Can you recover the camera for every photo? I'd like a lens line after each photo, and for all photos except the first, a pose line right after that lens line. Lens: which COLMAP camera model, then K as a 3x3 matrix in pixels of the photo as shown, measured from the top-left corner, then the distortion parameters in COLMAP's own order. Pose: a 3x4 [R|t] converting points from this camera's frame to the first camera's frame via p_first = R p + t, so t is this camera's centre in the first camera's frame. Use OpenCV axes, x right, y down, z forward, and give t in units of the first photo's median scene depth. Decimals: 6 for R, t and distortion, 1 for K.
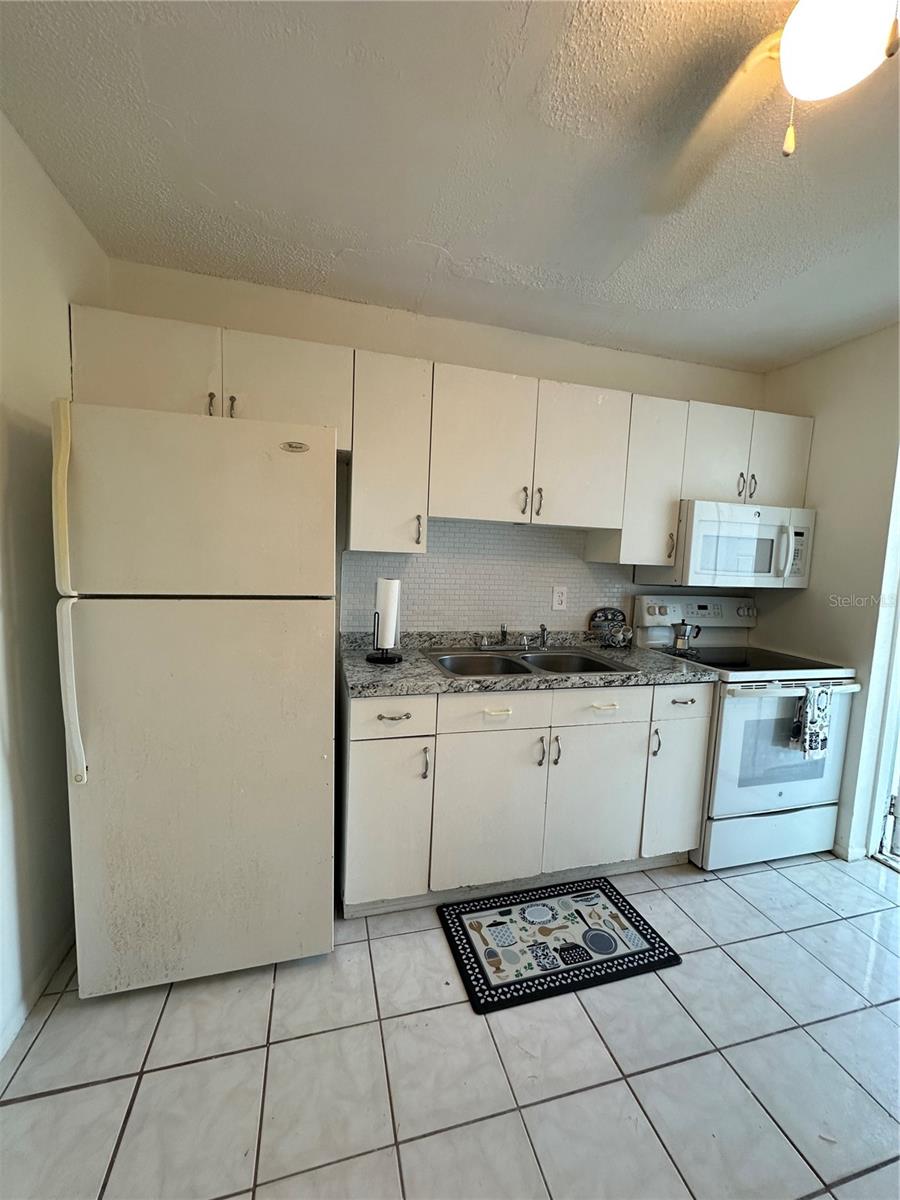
lens RADIAL K [[479.1, 0, 450.6], [0, 479.1, 601.7], [0, 0, 1]] dist [-0.006192, 0.001237]
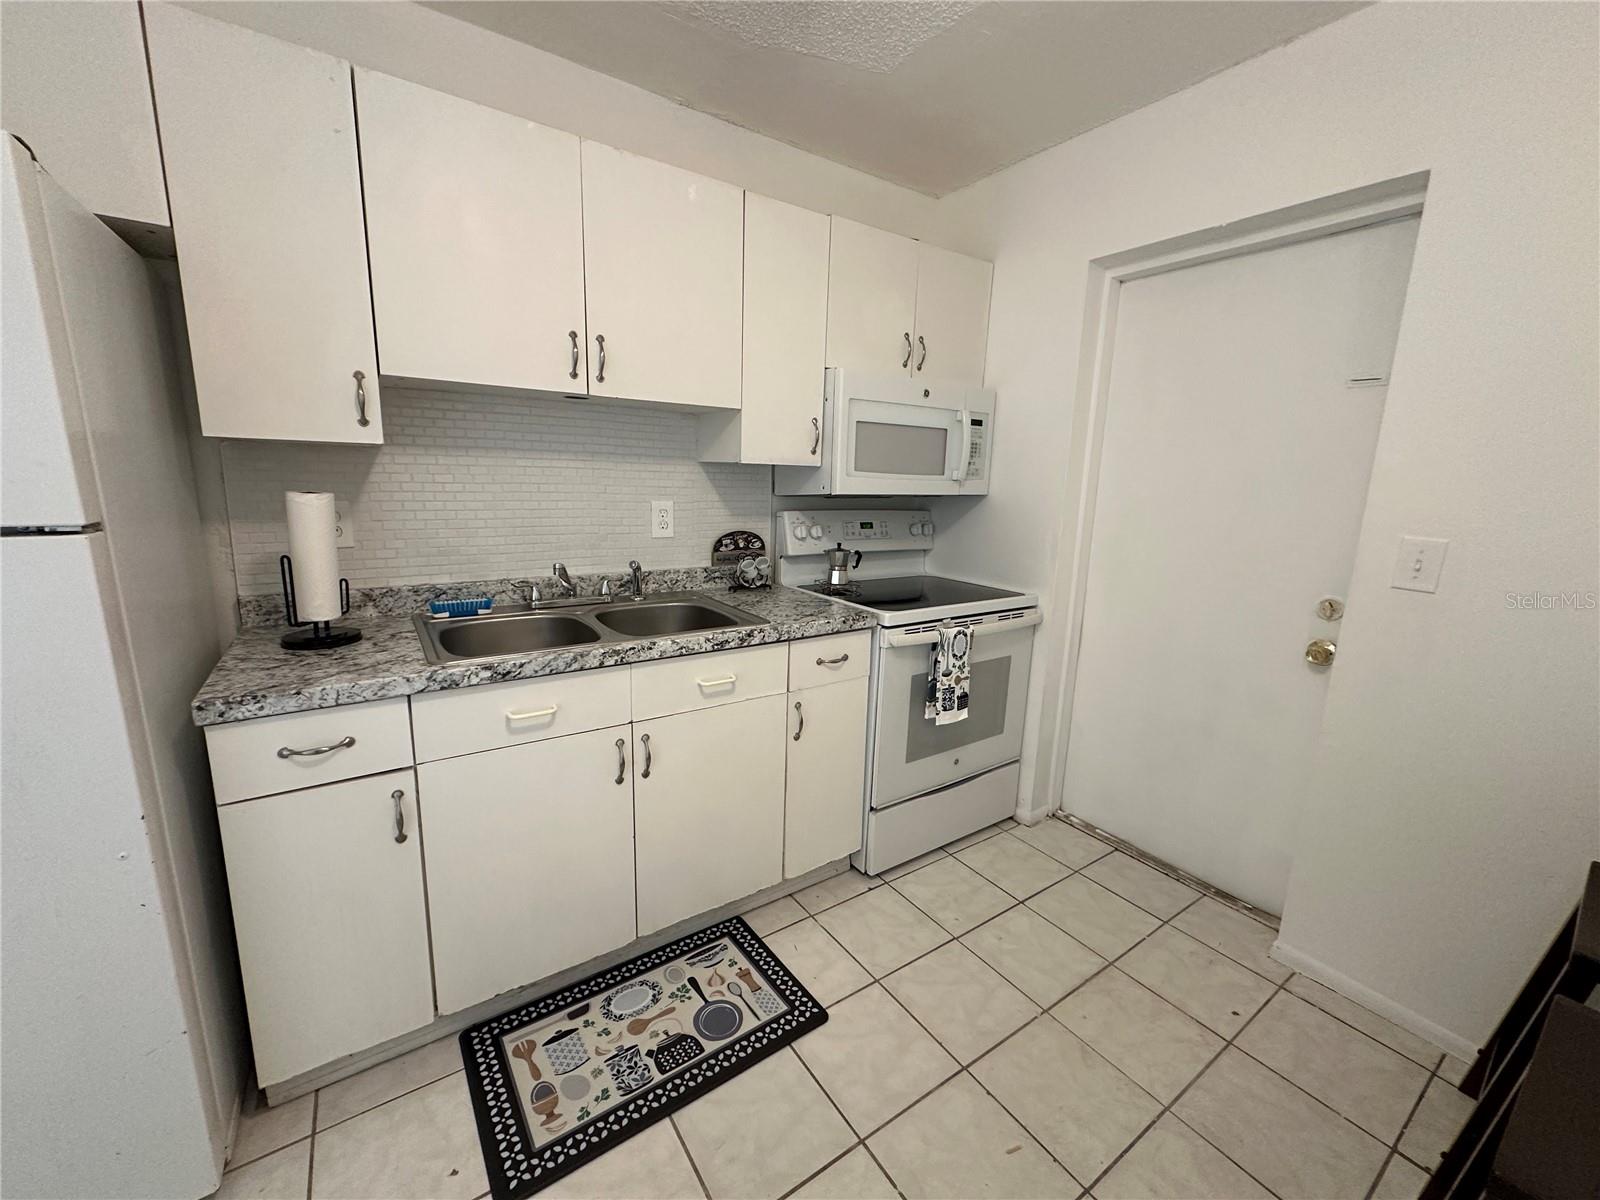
lens RADIAL K [[638.8, 0, 804.4], [0, 638.8, 600.0], [0, 0, 1]] dist [-0.006192, 0.001237]
pose [[0.945249, -0.074651, 0.317699, 0.162774], [0.039491, 0.992497, 0.115714, 0.011375], [-0.323953, -0.096832, 0.941105, 0.140566]]
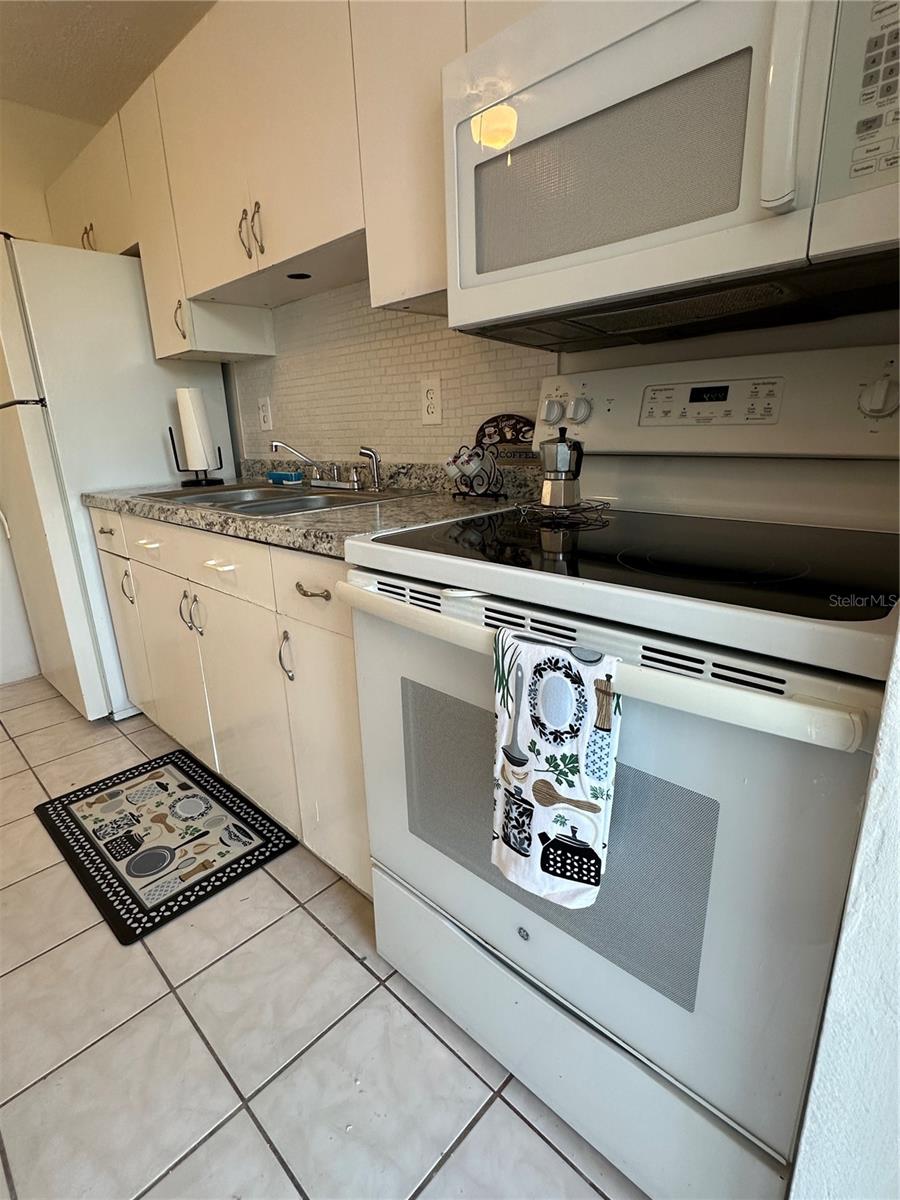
lens RADIAL K [[582.0, 0, 448.0], [0, 582.0, 599.0], [0, 0, 1]] dist [-0.009985, 0.000812]
pose [[0.506803, 0.189509, -0.840974, 1.090106], [-0.029885, 0.978814, 0.202560, 0.101299], [0.861544, -0.077526, 0.501729, 0.867945]]
